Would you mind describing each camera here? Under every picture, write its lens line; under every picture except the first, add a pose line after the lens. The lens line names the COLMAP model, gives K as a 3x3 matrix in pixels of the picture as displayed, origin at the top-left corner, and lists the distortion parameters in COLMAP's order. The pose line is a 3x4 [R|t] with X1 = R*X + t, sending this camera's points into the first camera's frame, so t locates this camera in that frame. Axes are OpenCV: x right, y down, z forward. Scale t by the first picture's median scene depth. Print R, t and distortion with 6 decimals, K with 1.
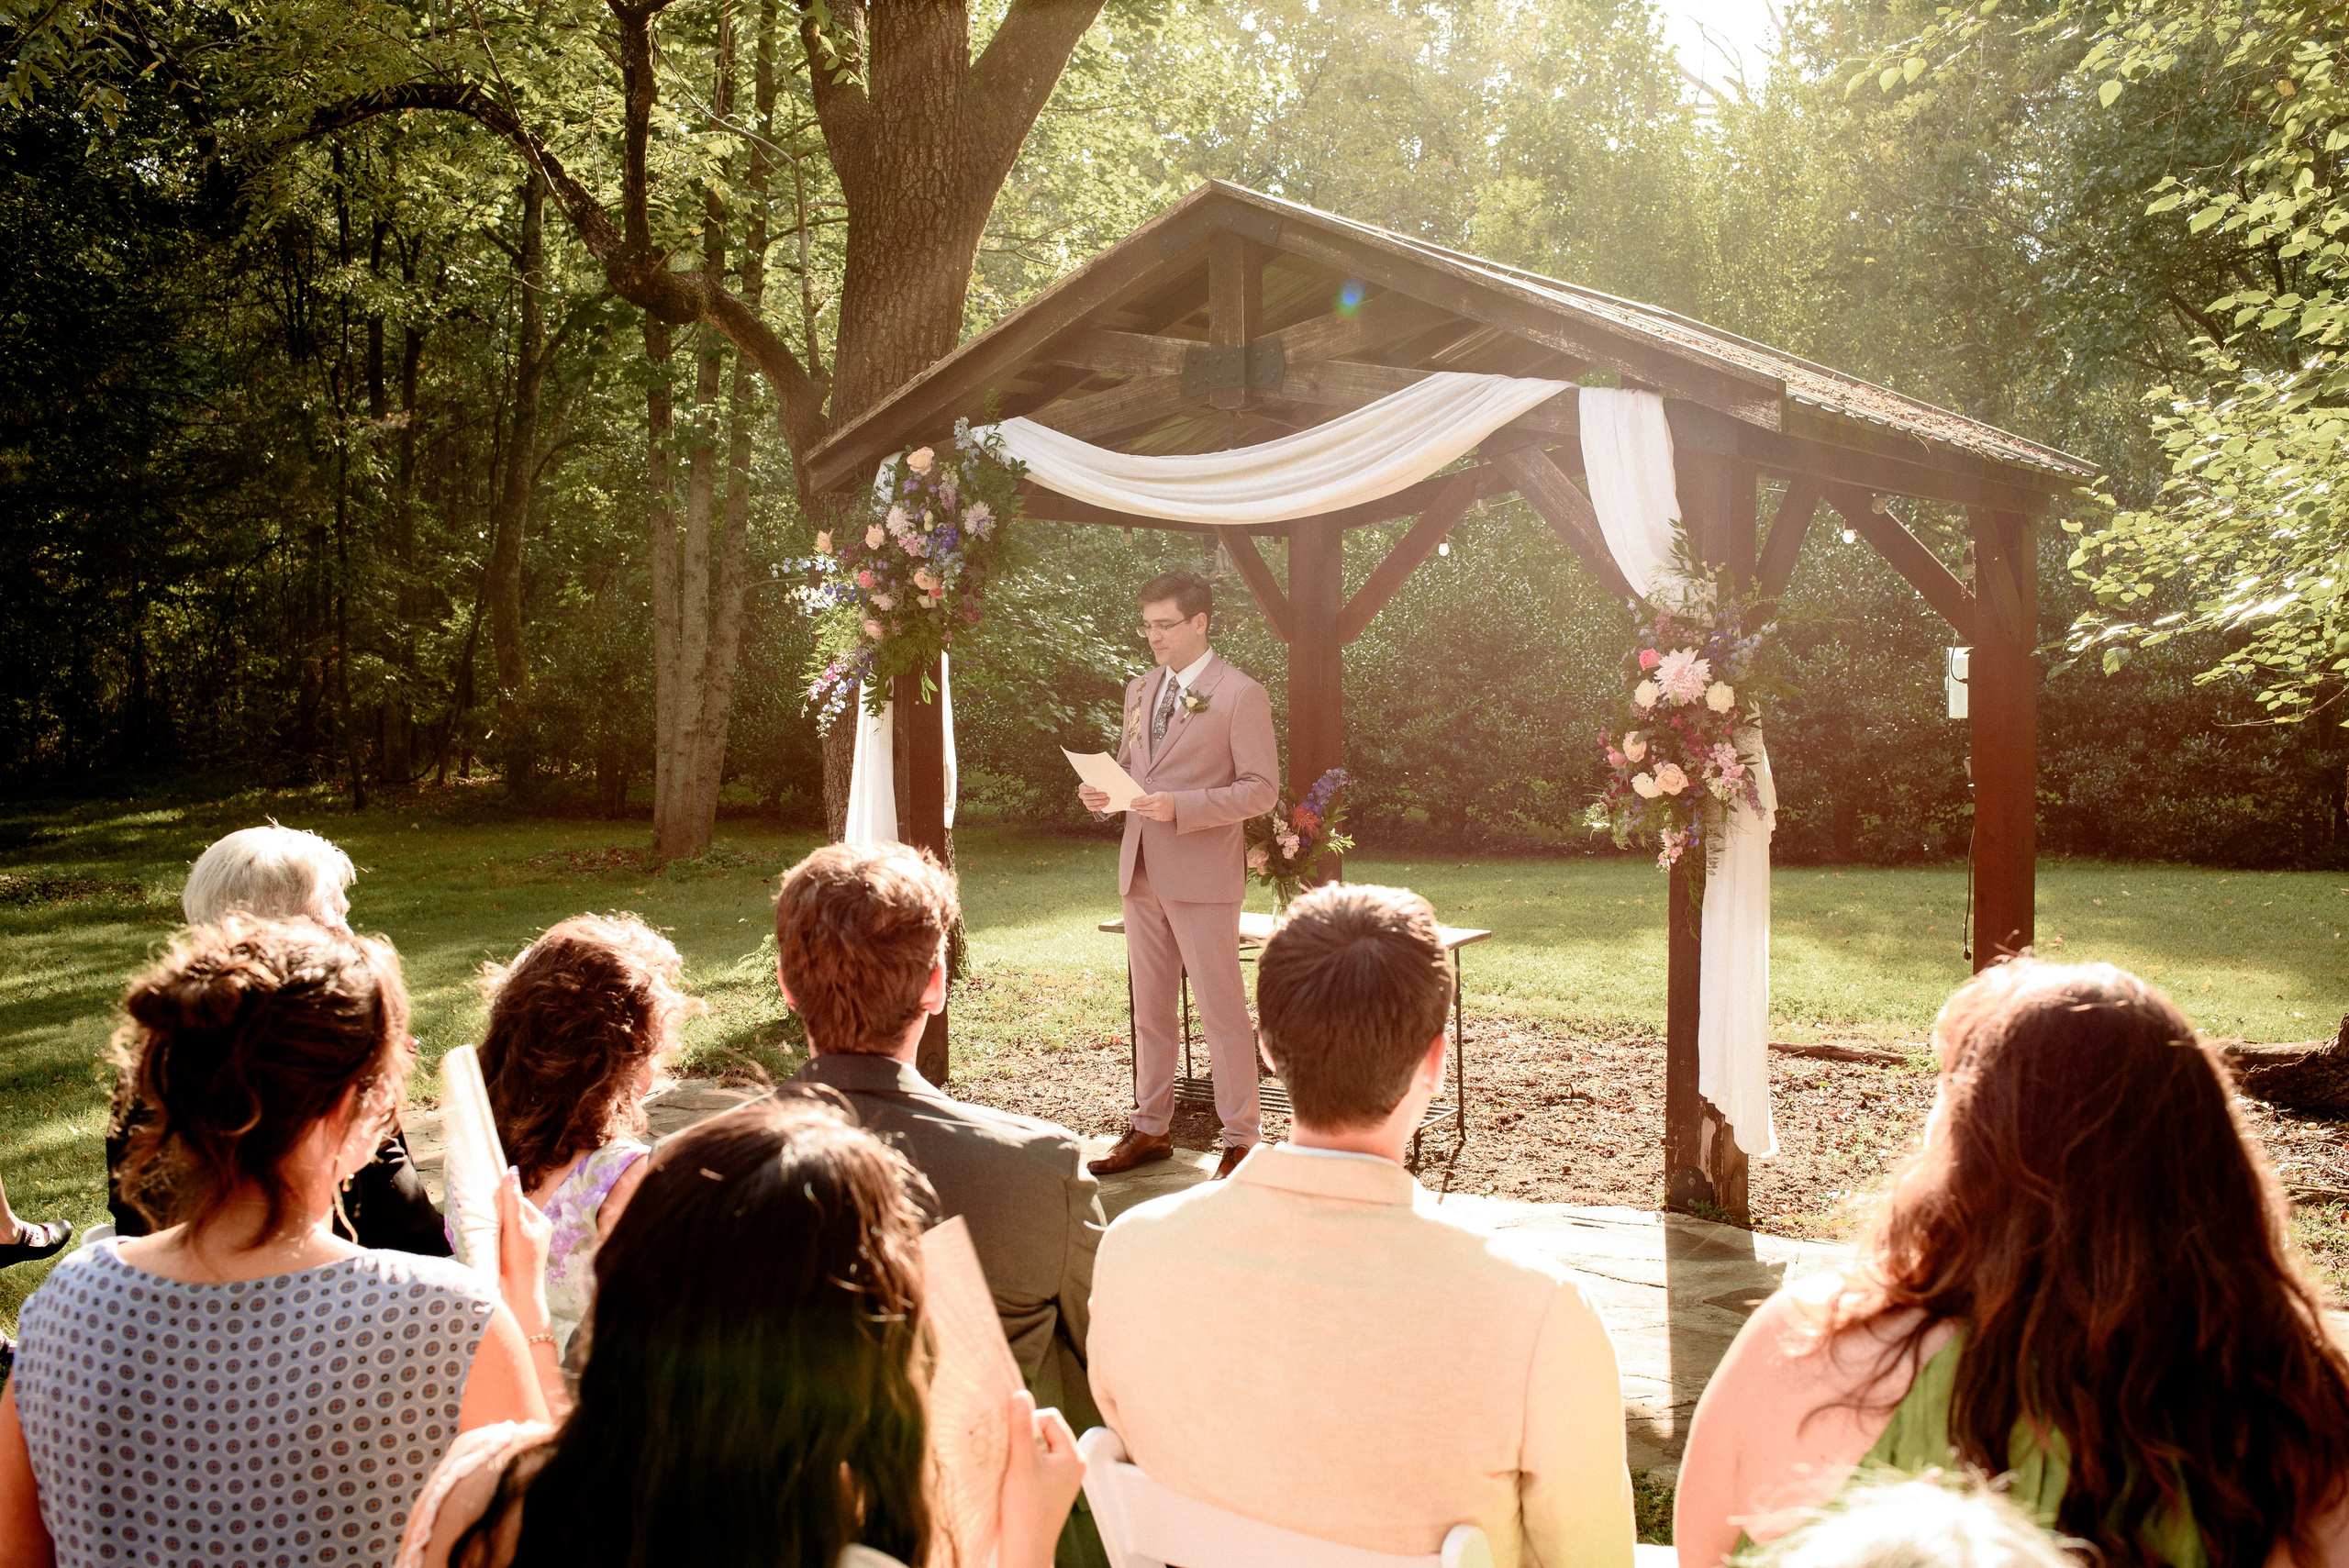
lens RADIAL K [[2241.3, 0, 1174.5], [0, 2241.3, 784.0], [0, 0, 1]] dist [-0.077473, 0.028502]
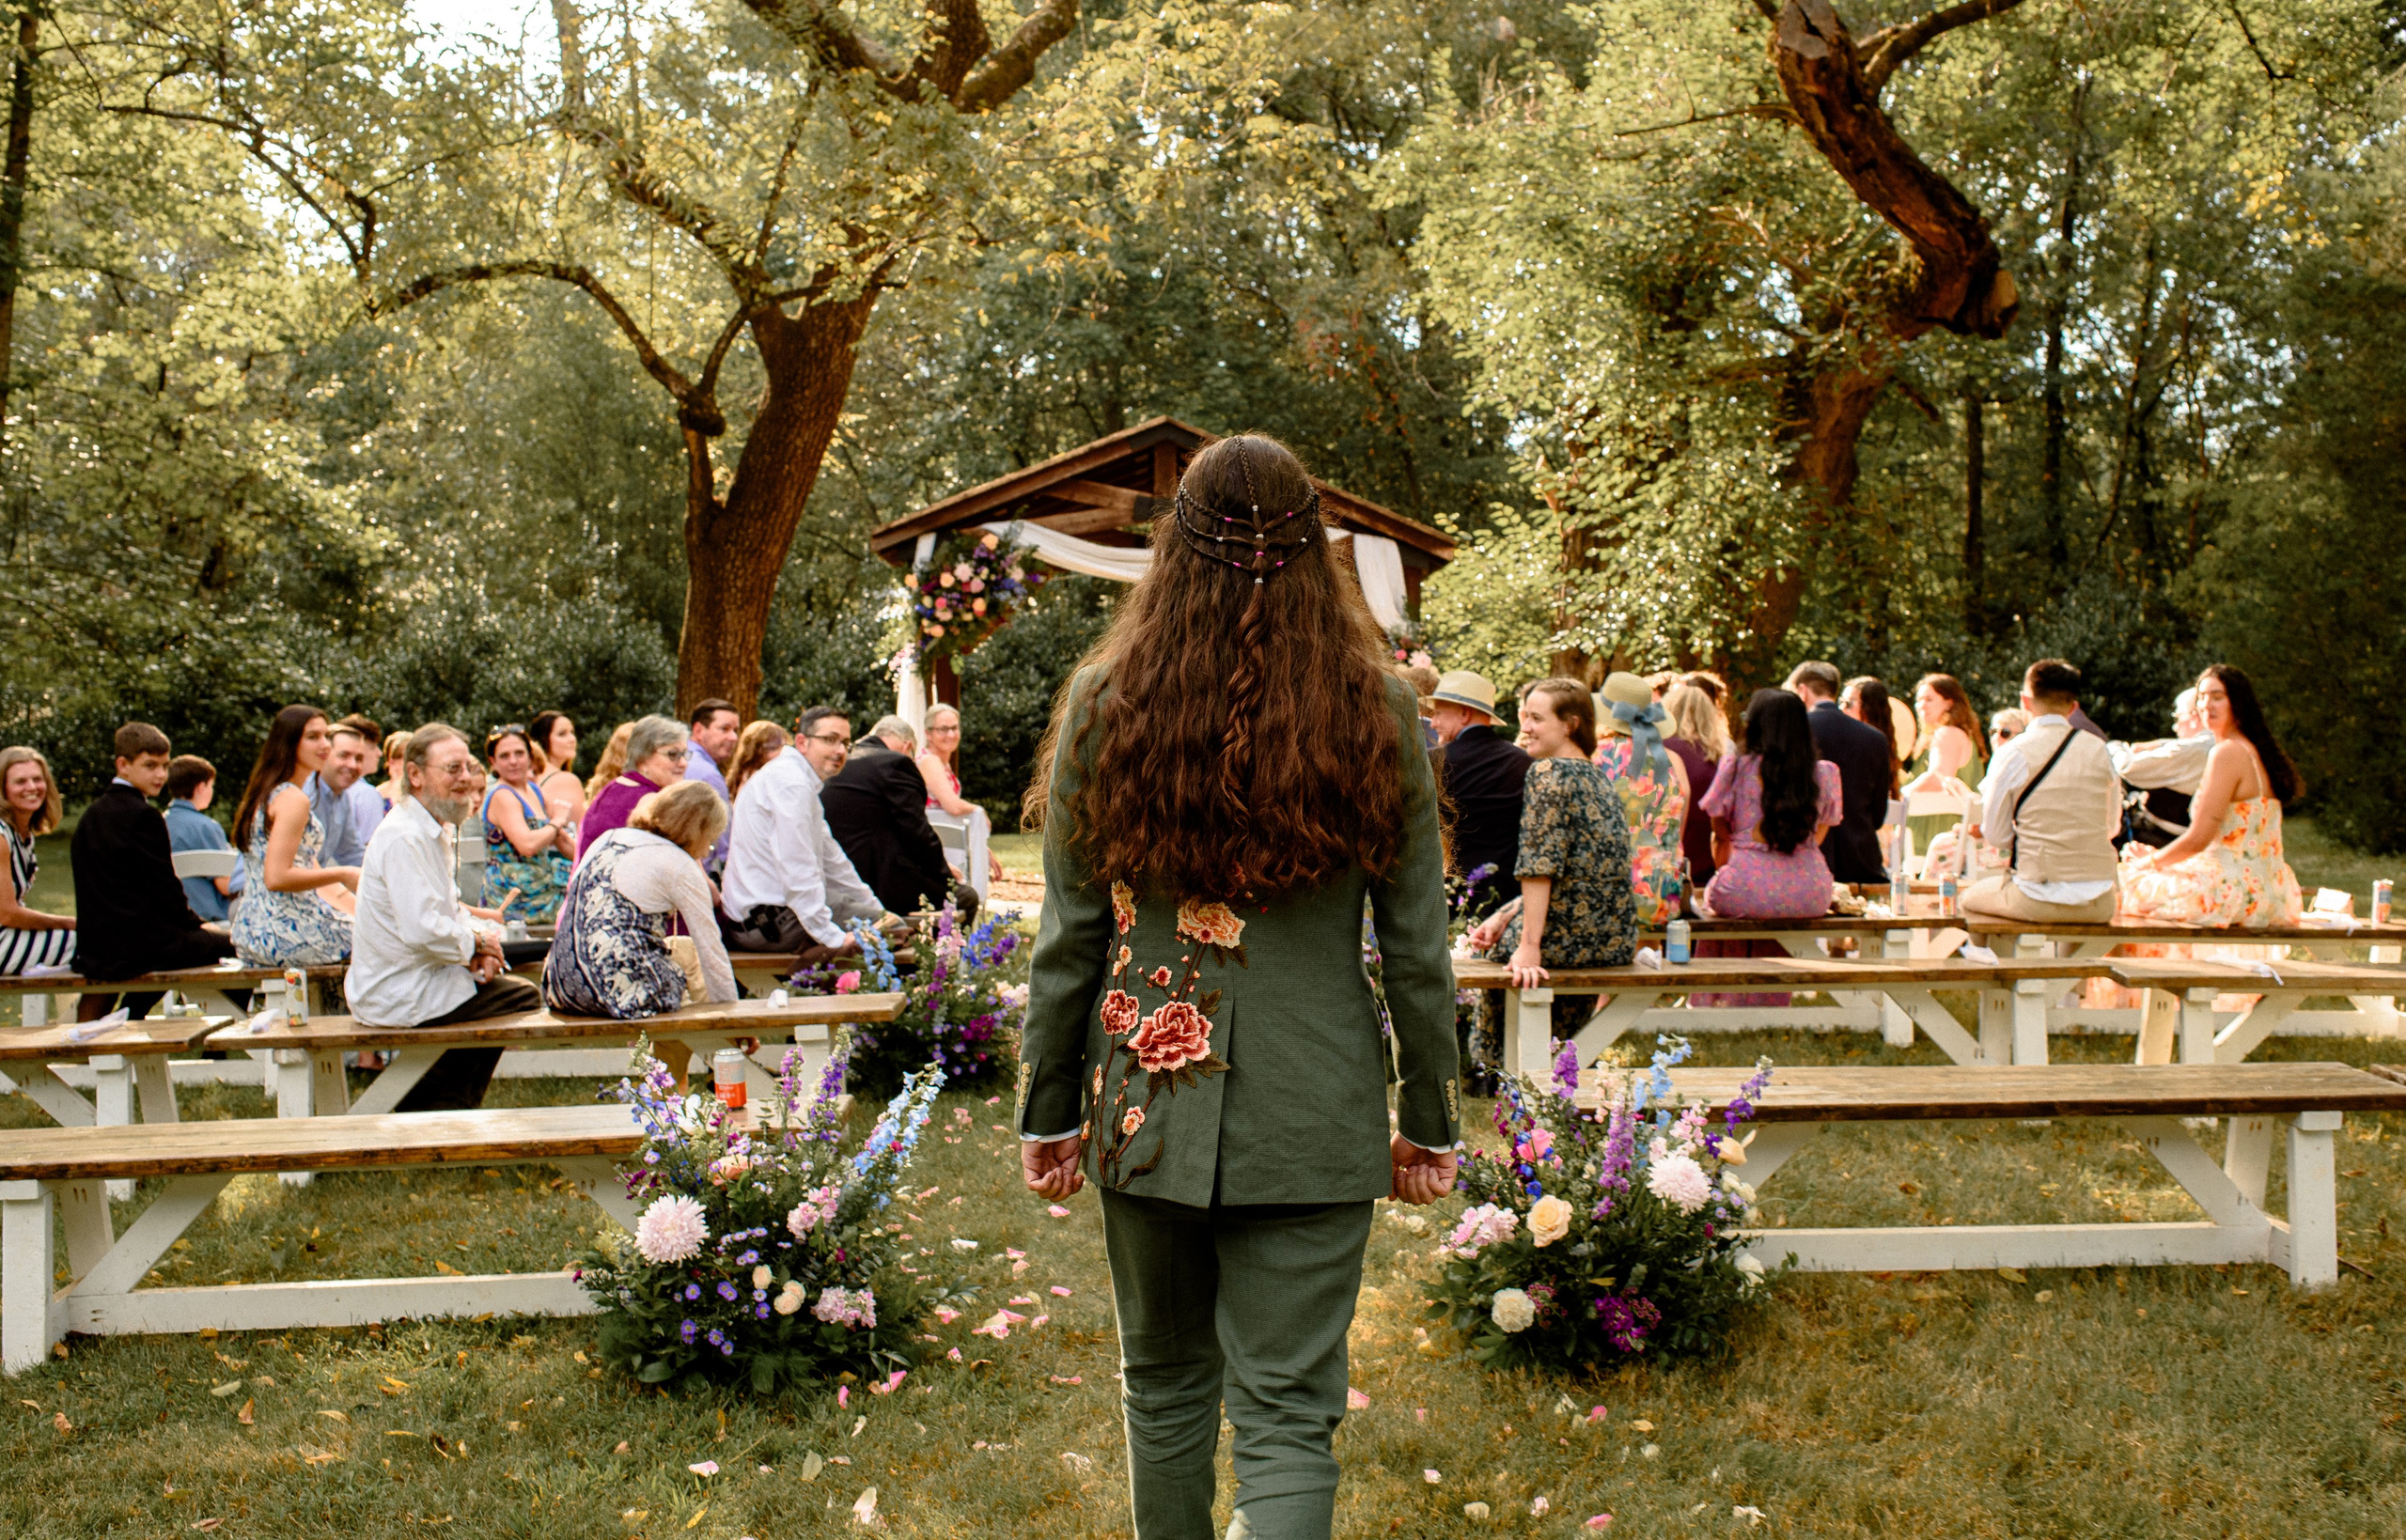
lens RADIAL K [[2398.2, 0, 1229.8], [0, 2398.2, 770.5], [0, 0, 1]] dist [-0.109238, 0.121714]
pose [[0.770486, 0.005198, 0.637436, -1.371776], [0.021808, 0.999166, -0.034508, 0.132335], [-0.637084, 0.040489, 0.769730, -0.724554]]
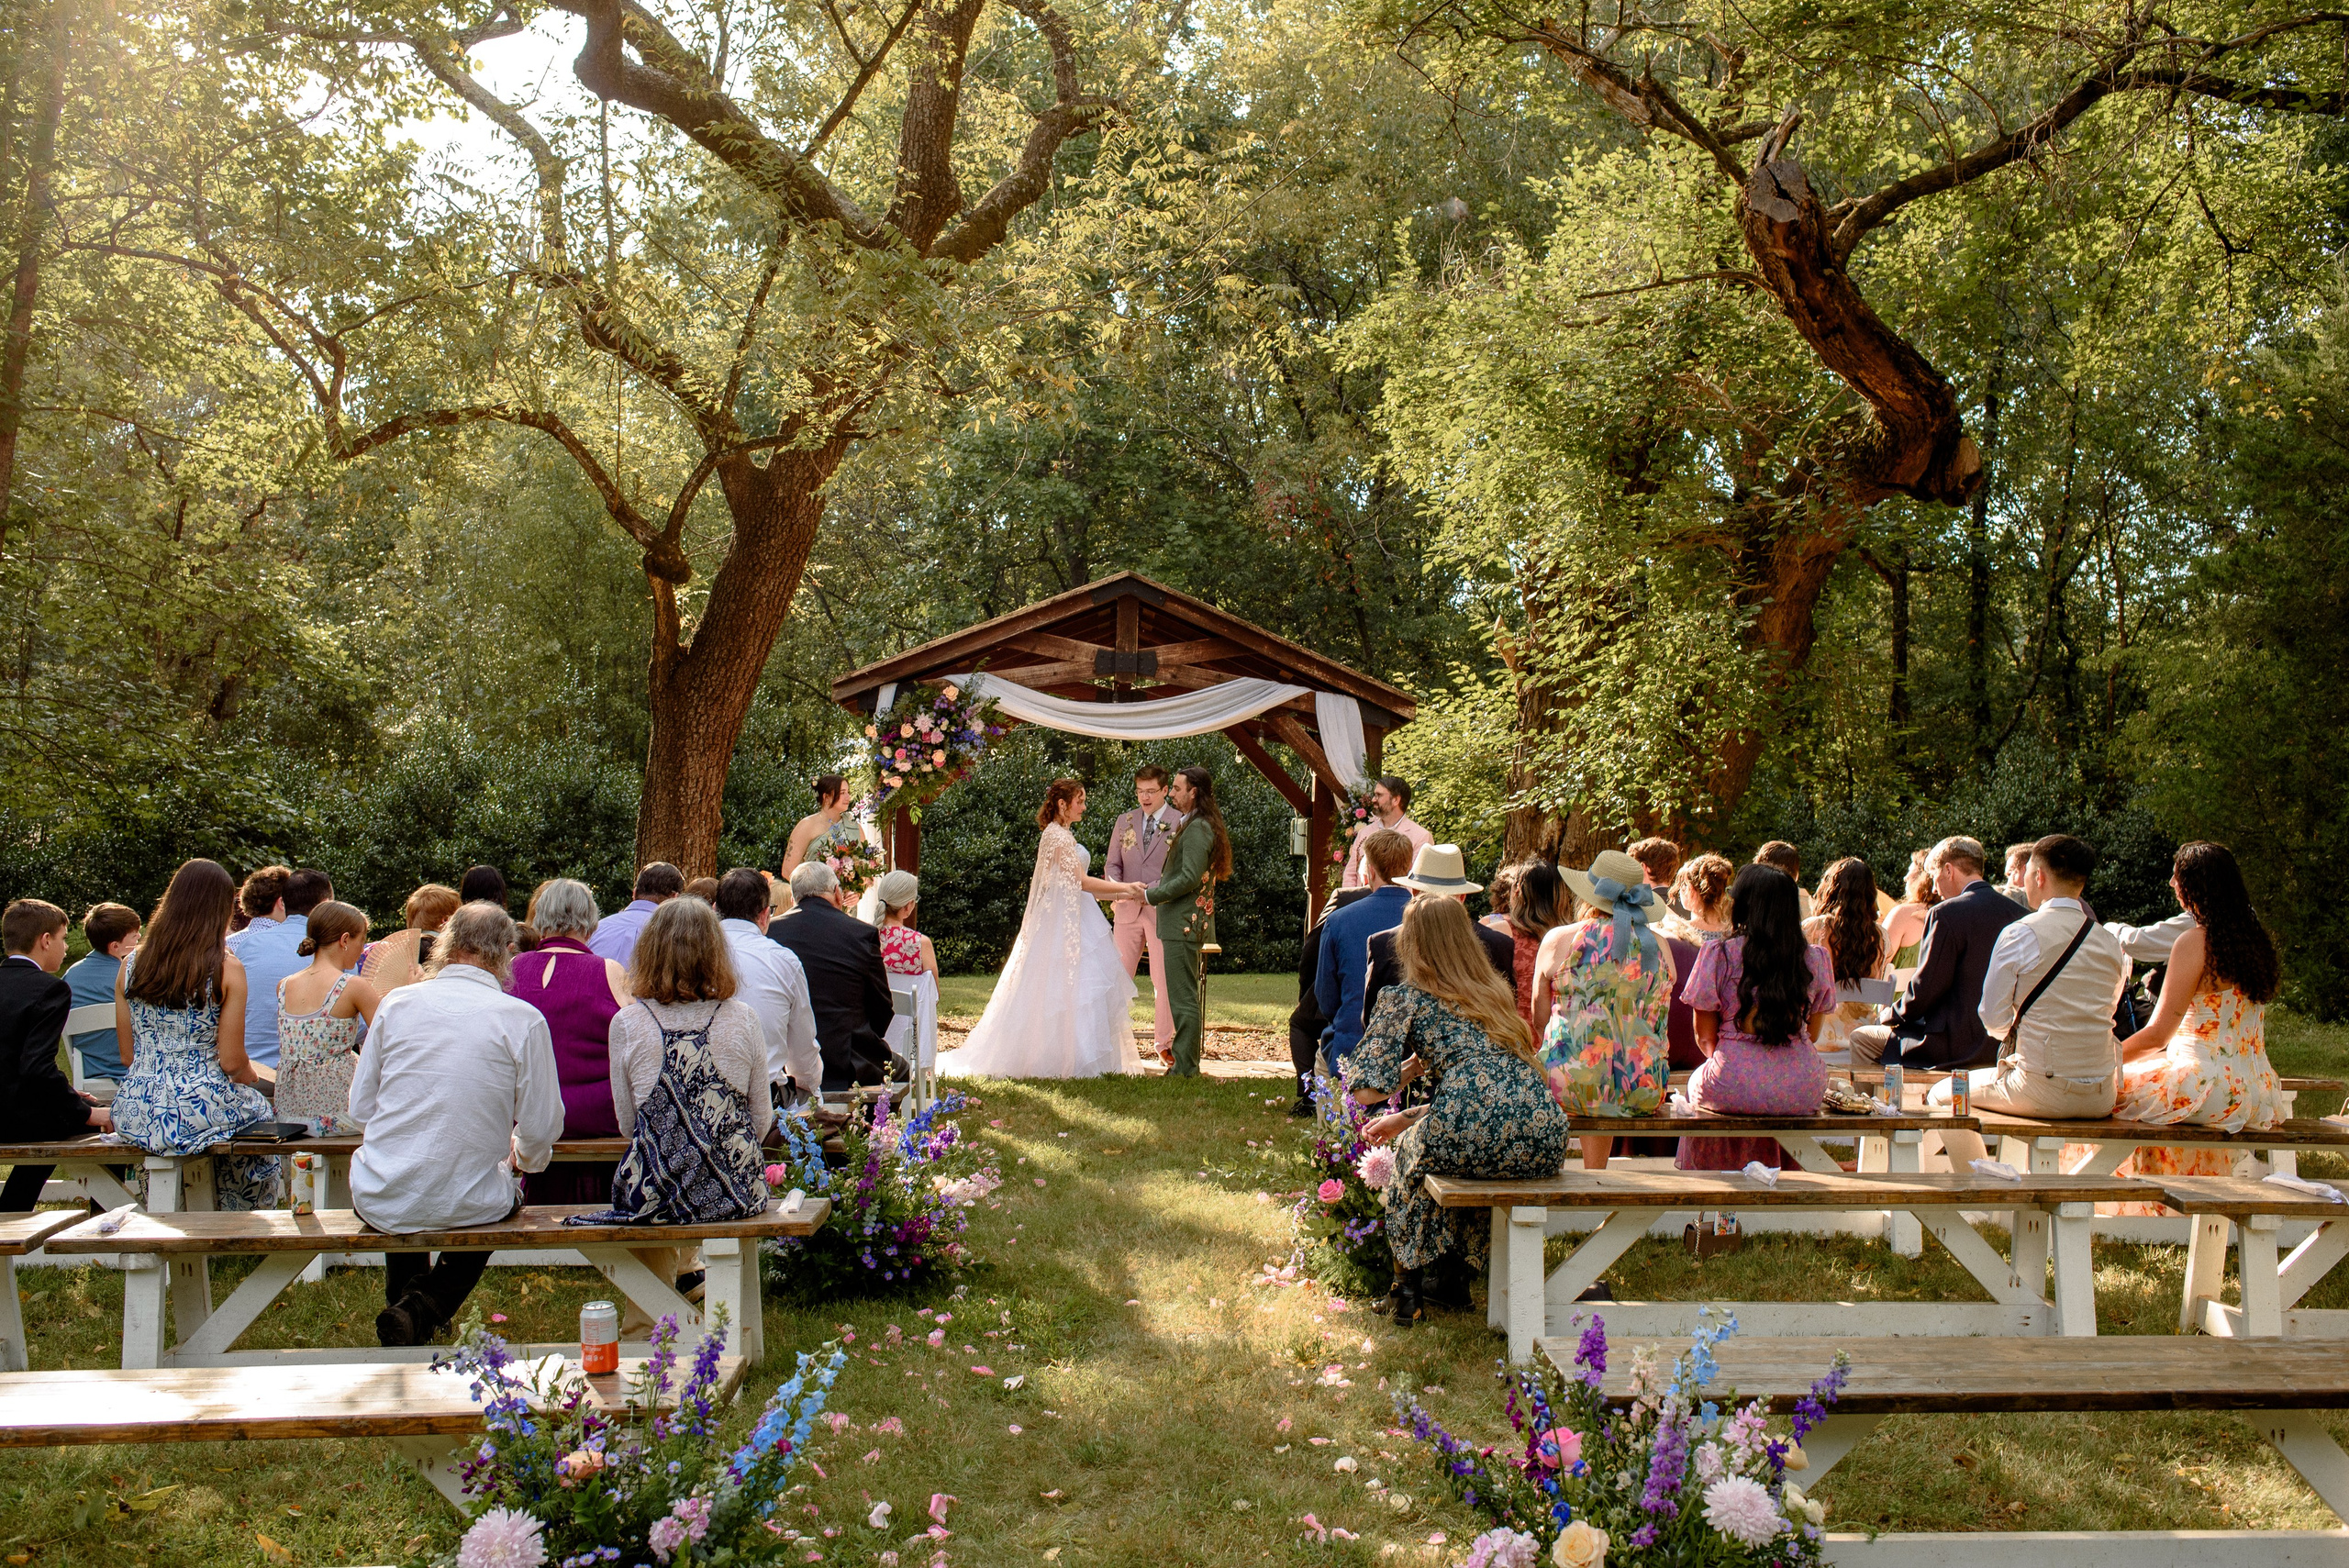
lens RADIAL K [[2241.3, 0, 1174.5], [0, 2241.3, 784.0], [0, 0, 1]] dist [-0.077473, 0.028502]
pose [[0.772926, 0.051005, 0.632443, -1.276741], [0.005972, 0.996135, -0.087634, 0.105731], [-0.634468, 0.071511, 0.769634, -0.605086]]
